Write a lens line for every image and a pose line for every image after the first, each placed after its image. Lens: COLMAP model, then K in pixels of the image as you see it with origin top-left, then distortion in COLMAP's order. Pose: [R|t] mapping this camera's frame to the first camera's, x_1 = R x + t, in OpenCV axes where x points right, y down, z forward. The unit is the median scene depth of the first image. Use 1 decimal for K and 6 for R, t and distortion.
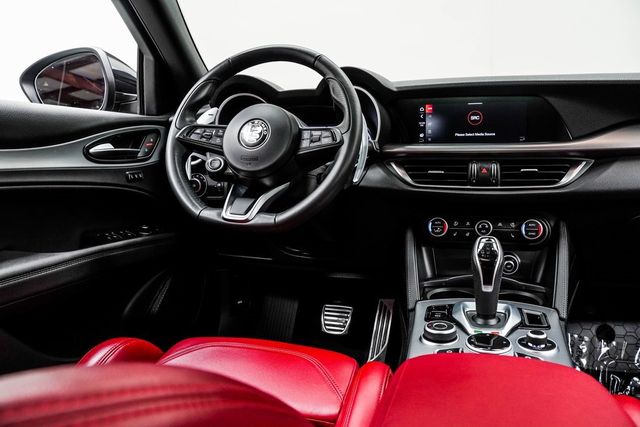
lens RADIAL K [[490.9, 0, 321.9], [0, 490.9, 216.6], [0, 0, 1]] dist [-0.090298, -0.004299]
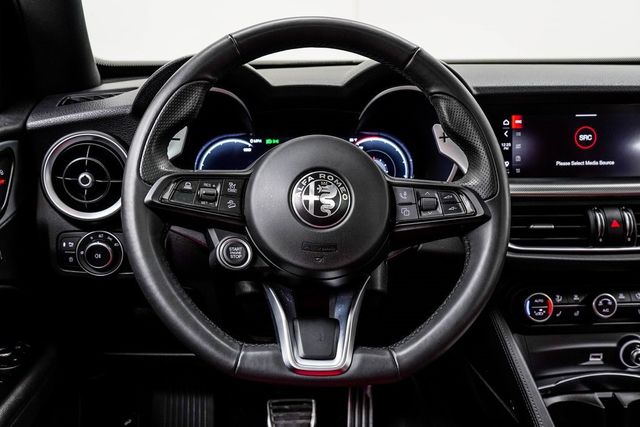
lens RADIAL K [[683.9, 0, 313.4], [0, 683.9, 213.8], [0, 0, 1]] dist [0.064986, 0.000000]
pose [[0.922045, -0.064333, 0.381699, -0.388299], [0.035689, 0.996021, 0.081663, -0.190879], [-0.385434, -0.061674, 0.920672, 0.274746]]
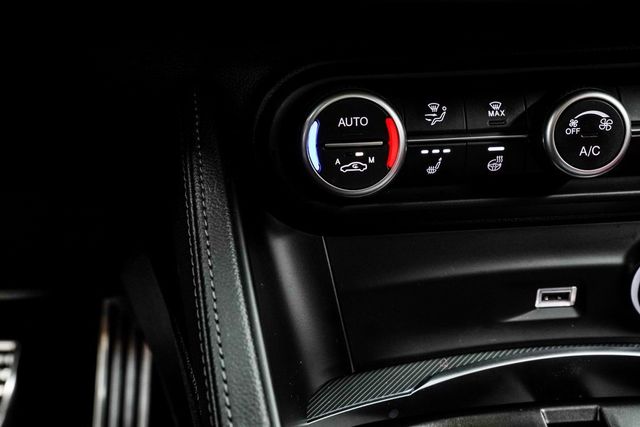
lens RADIAL K [[793.2, 0, 323.7], [0, 793.2, 212.6], [0, 0, 1]] dist [0.080058, 0.000000]
pose [[0.928355, -0.149729, 0.340204, 0.119985], [0.048864, 0.956496, 0.287626, -0.041940], [-0.368470, -0.250395, 0.895284, 0.730020]]
